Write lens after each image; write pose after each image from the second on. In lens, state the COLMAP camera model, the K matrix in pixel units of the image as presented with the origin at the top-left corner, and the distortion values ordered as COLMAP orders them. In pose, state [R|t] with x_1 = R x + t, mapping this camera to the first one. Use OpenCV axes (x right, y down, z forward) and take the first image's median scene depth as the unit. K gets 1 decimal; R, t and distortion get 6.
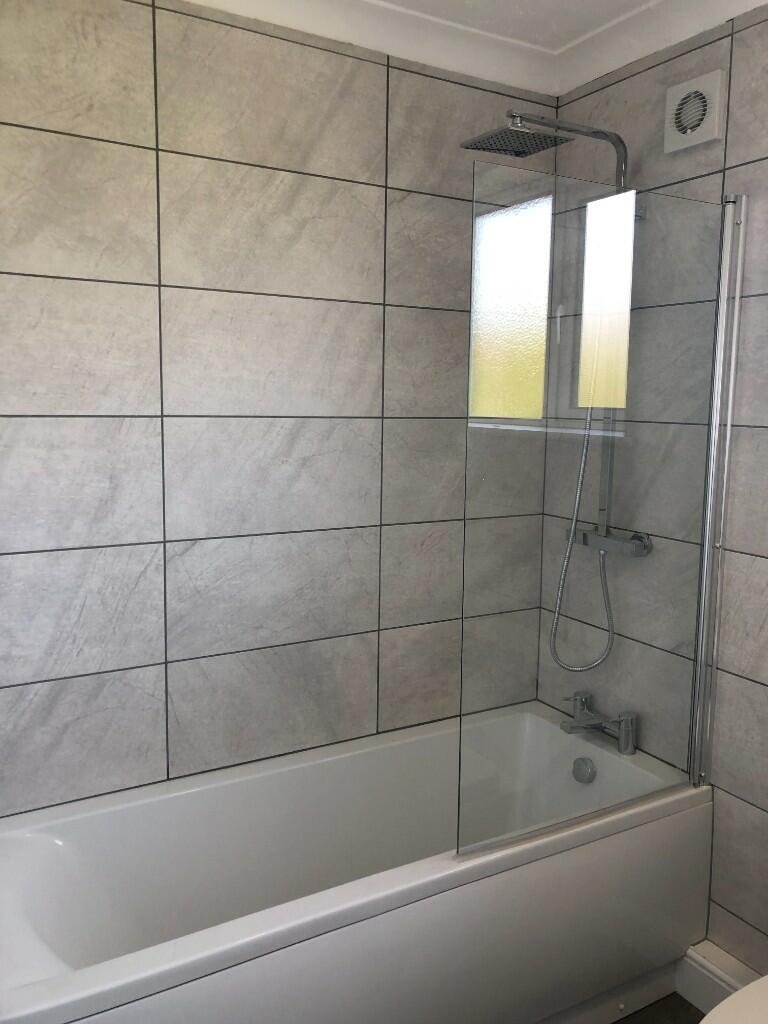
lens RADIAL K [[835.1, 0, 384.5], [0, 835.1, 485.6], [0, 0, 1]] dist [0.082299, -0.131309]
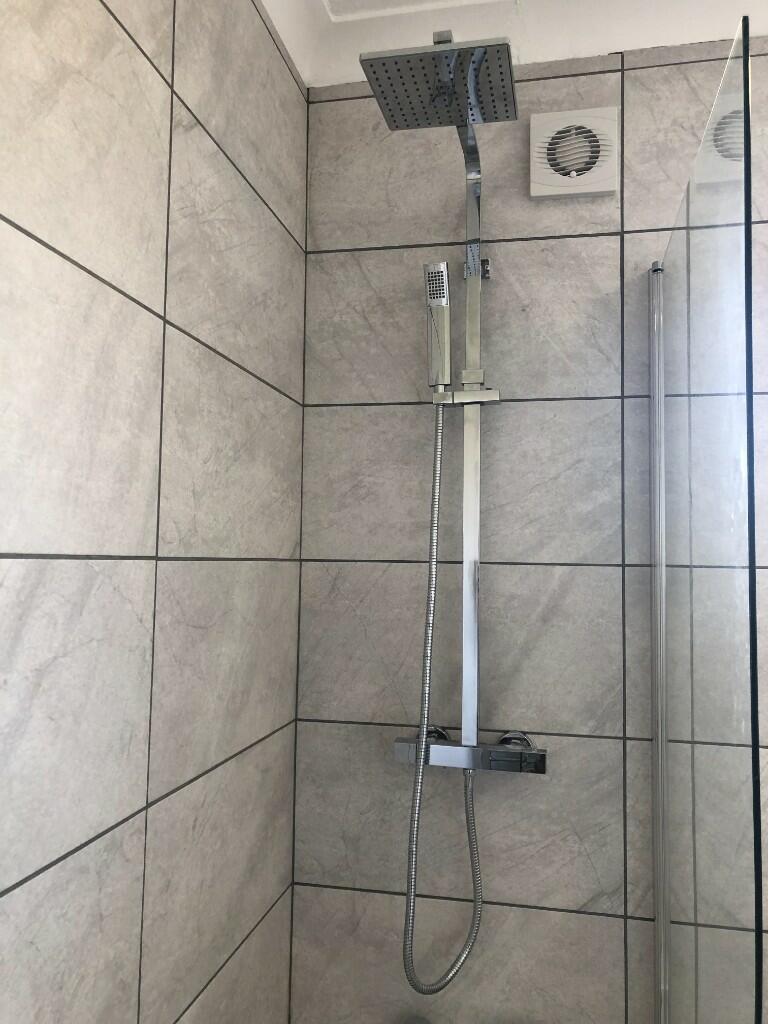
lens RADIAL K [[843.5, 0, 383.9], [0, 843.5, 491.7], [0, 0, 1]] dist [0.014044, 0.002077]
pose [[0.669883, 0.054289, 0.740479, -0.272935], [0.074412, 0.987393, -0.139709, -0.046196], [-0.738729, 0.148689, 0.657398, 0.631417]]
